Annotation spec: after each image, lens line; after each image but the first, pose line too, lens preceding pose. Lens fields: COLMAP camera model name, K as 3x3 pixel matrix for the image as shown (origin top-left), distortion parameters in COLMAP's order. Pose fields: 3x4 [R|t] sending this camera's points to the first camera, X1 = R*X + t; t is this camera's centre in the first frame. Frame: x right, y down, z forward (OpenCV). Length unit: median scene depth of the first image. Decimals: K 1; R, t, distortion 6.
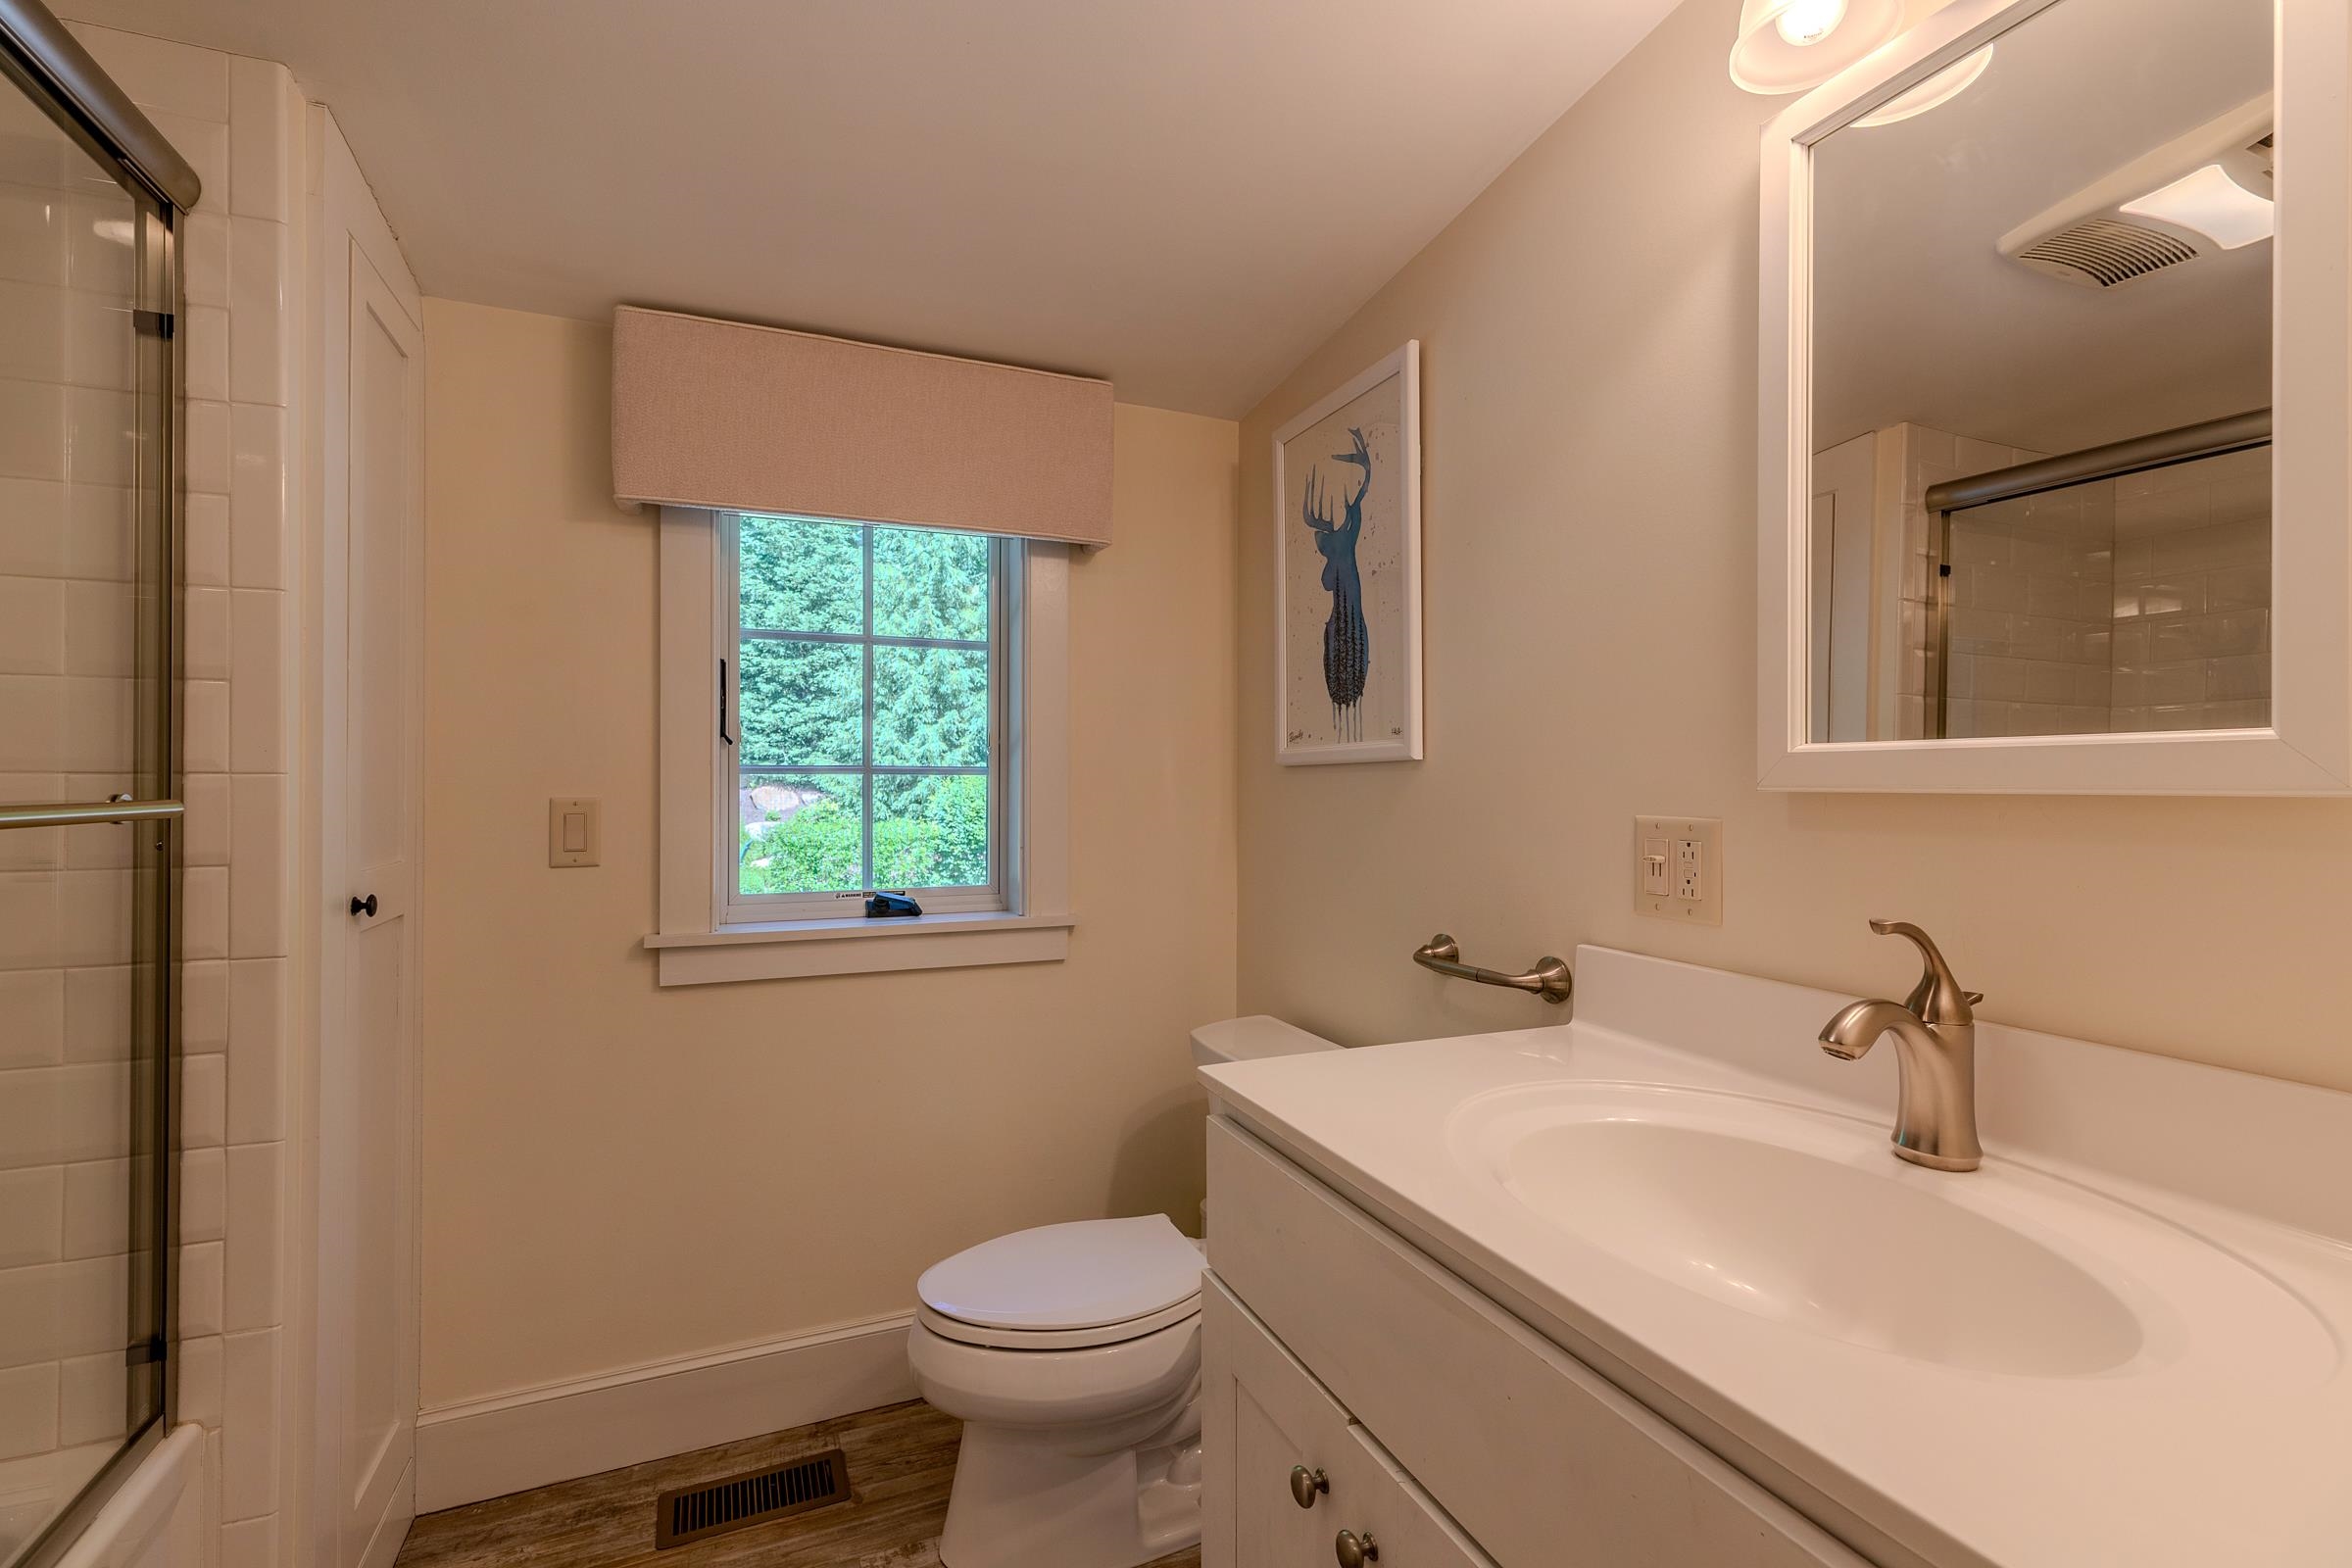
lens RADIAL K [[1053.6, 0, 1176.0], [0, 1053.6, 784.0], [0, 0, 1]] dist [0.003209, 0.000118]
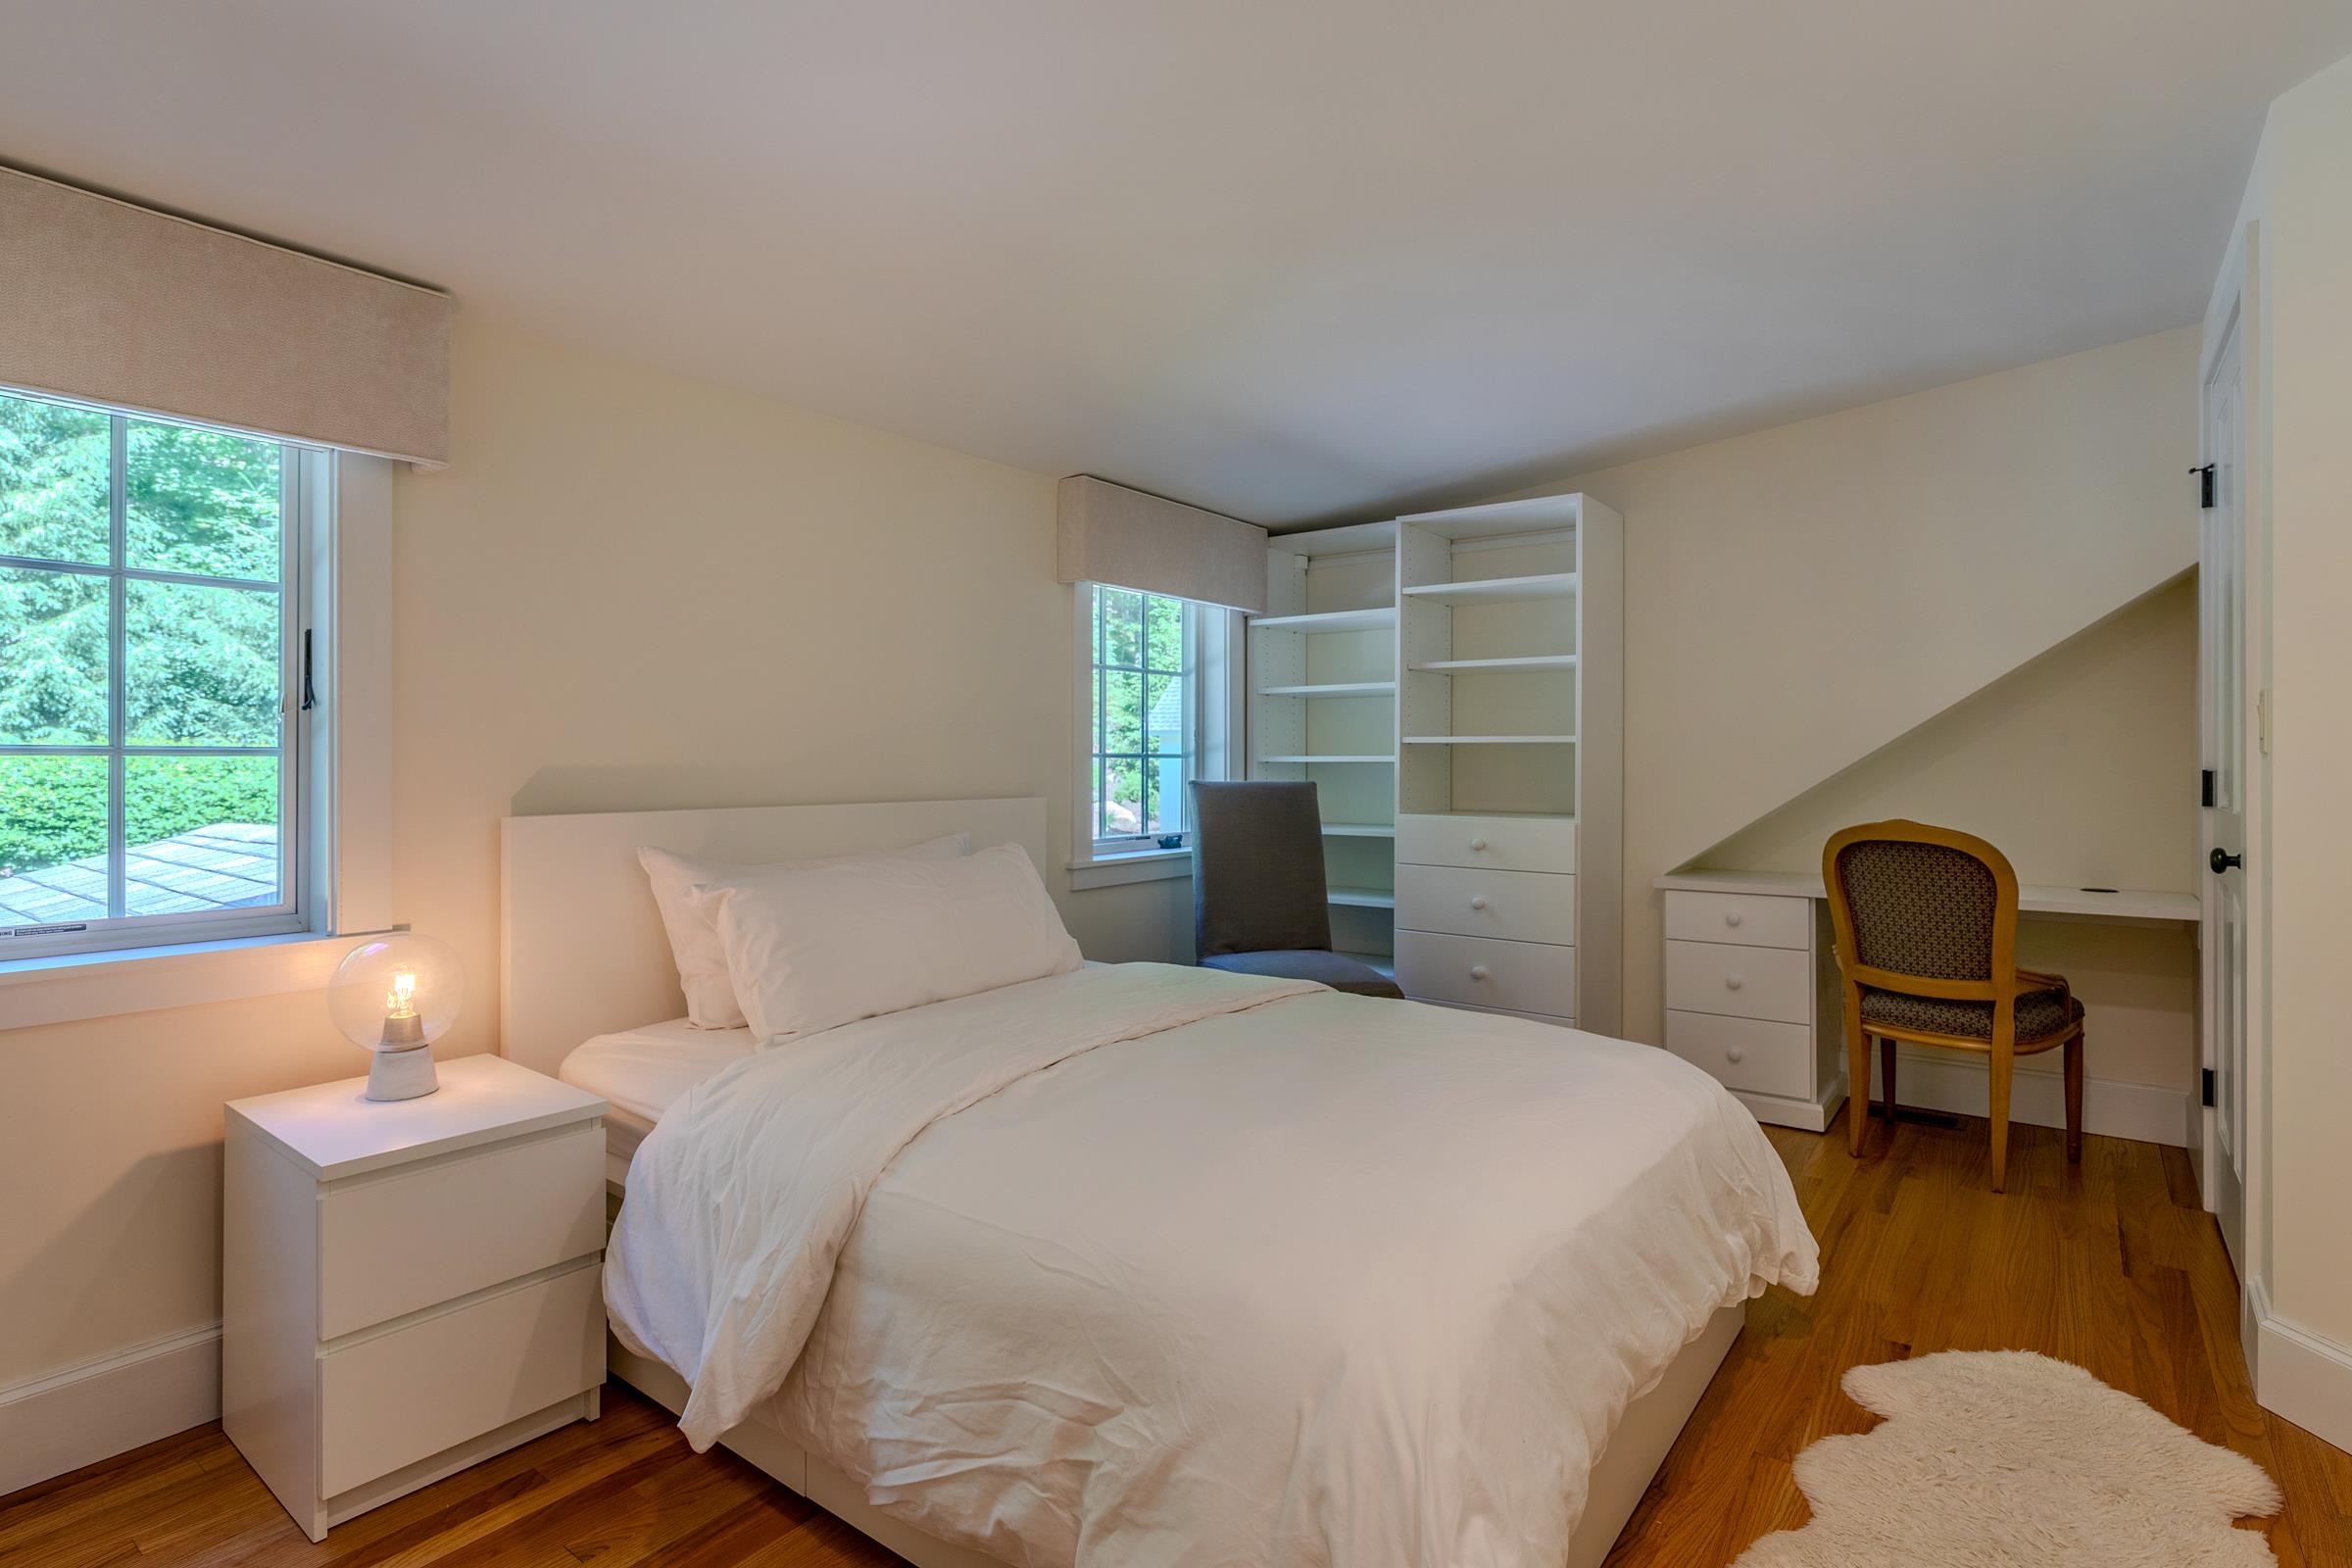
lens RADIAL K [[1187.0, 0, 1192.7], [0, 1187.0, 761.5], [0, 0, 1]] dist [-0.000587, -0.000093]
pose [[0.863261, -0.002841, 0.504749, 0.817460], [0.003310, 0.999995, -0.000032, 0.042941], [-0.504746, 0.001699, 0.863266, 0.092519]]
